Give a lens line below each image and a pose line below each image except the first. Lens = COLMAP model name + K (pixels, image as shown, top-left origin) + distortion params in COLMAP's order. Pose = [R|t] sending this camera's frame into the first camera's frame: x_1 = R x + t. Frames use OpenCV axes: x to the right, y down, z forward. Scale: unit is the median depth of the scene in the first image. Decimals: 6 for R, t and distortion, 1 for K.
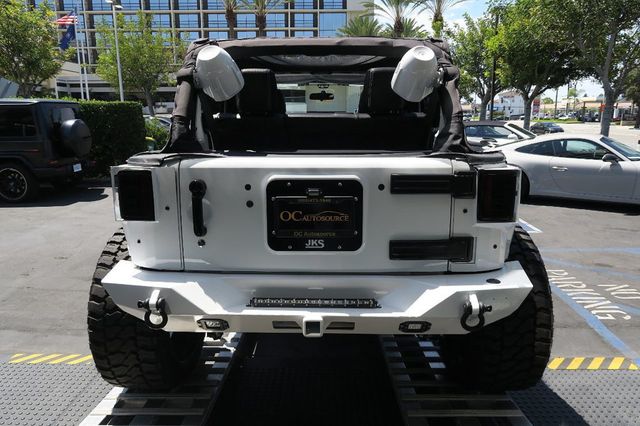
lens RADIAL K [[440.2, 0, 320.0], [0, 440.2, 213.0], [0, 0, 1]] dist [-0.016947, 0.002285]
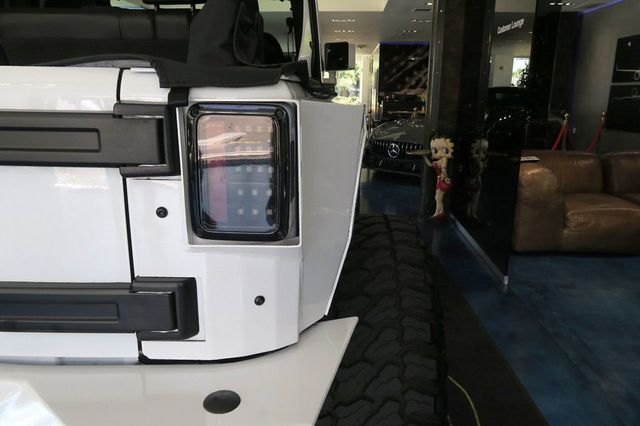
lens RADIAL K [[461.6, 0, 320.0], [0, 461.6, 213.0], [0, 0, 1]] dist [-0.015221, -0.003137]
pose [[0.999822, 0.018711, -0.002256, 0.430199], [-0.018475, 0.996720, 0.078792, -0.034612], [0.003723, -0.078736, 0.996889, 0.568612]]
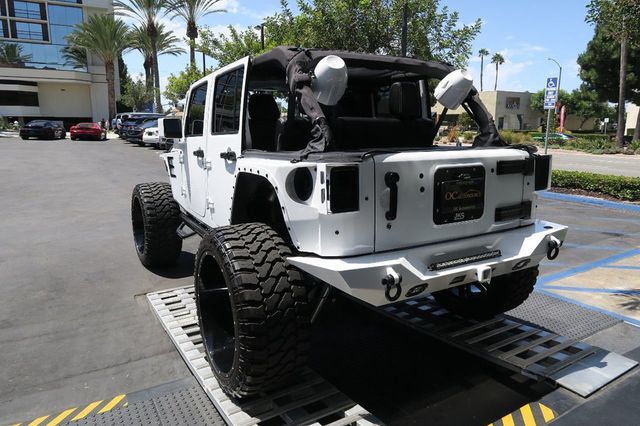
lens RADIAL K [[440.2, 0, 320.0], [0, 440.2, 213.0], [0, 0, 1]] dist [-0.016947, 0.002285]
pose [[0.850205, -0.098814, 0.517096, -0.978927], [0.106805, 0.994176, 0.014373, -0.002722], [-0.515504, 0.043009, 0.855807, 0.083791]]
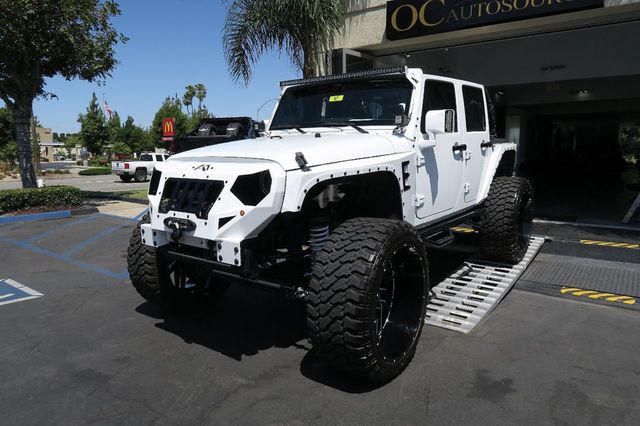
lens RADIAL K [[440.2, 0, 320.0], [0, 440.2, 213.0], [0, 0, 1]] dist [-0.016947, 0.002285]
pose [[-0.814471, -0.075721, 0.575241, -1.105070], [0.131557, 0.941523, 0.310204, -0.720128], [-0.565092, 0.328329, -0.756882, 3.969384]]
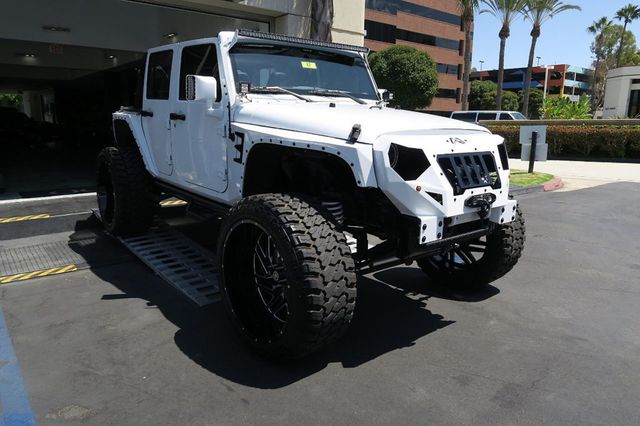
lens RADIAL K [[449.9, 0, 320.0], [0, 449.9, 213.0], [0, 0, 1]] dist [-0.011185, -0.001455]
pose [[-0.764380, 0.127520, -0.632030, 1.264477], [-0.145477, 0.920860, 0.361736, -0.701043], [0.628140, 0.368450, -0.685336, 3.823839]]
